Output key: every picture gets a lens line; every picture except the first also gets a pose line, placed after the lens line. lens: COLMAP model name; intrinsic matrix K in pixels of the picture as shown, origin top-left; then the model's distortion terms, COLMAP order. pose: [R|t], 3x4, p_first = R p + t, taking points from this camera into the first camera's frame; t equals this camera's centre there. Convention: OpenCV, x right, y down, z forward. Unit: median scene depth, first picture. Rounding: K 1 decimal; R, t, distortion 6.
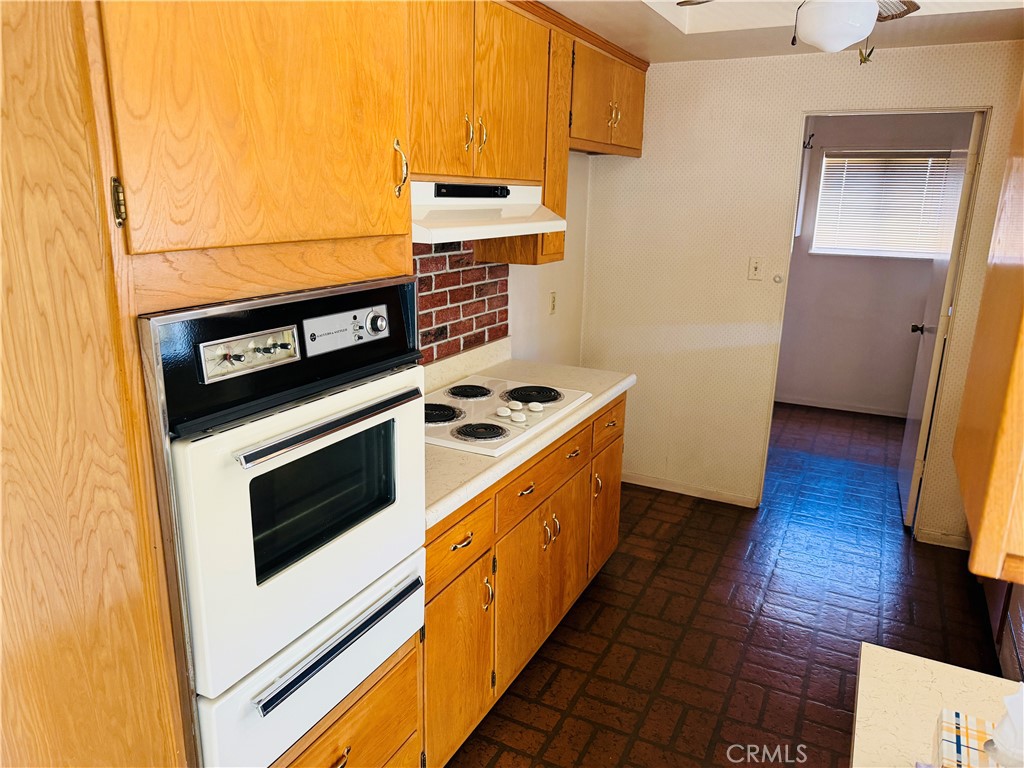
lens RADIAL K [[734.2, 0, 510.2], [0, 734.2, 388.4], [0, 0, 1]] dist [0.097710, -0.094912]
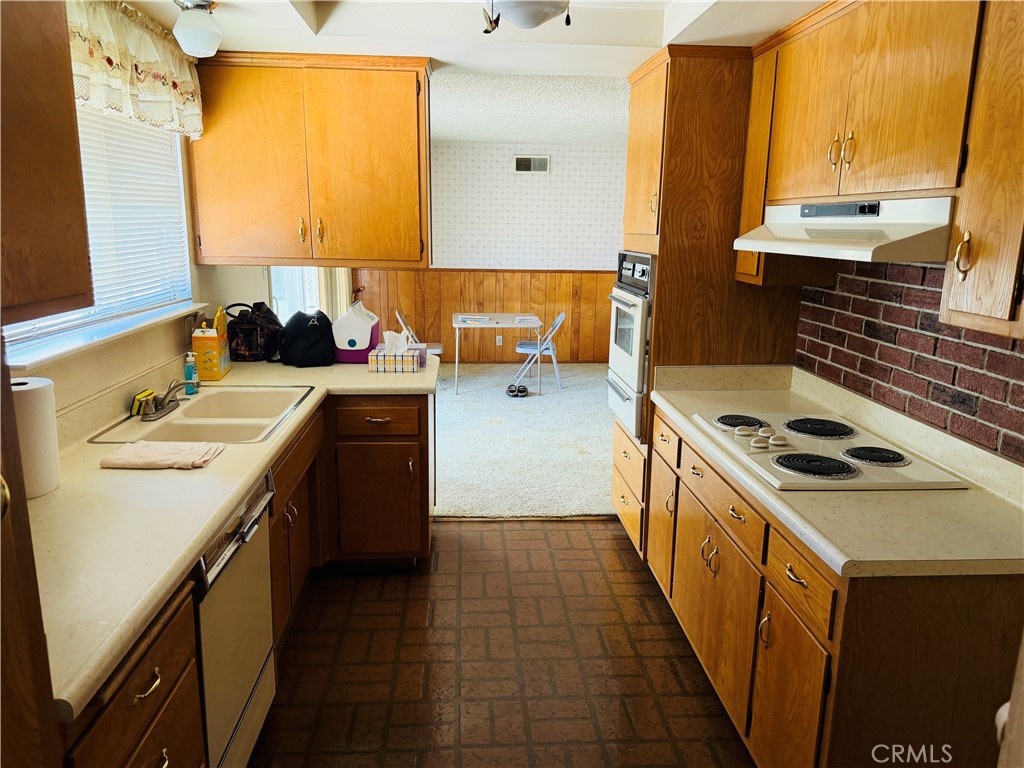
lens RADIAL K [[734.2, 0, 510.2], [0, 734.2, 388.4], [0, 0, 1]] dist [0.097710, -0.094912]
pose [[-0.861129, 0.073648, -0.503023, 0.757821], [-0.168538, 0.892142, 0.419139, -0.366717], [0.479637, 0.445711, -0.755837, 1.512301]]
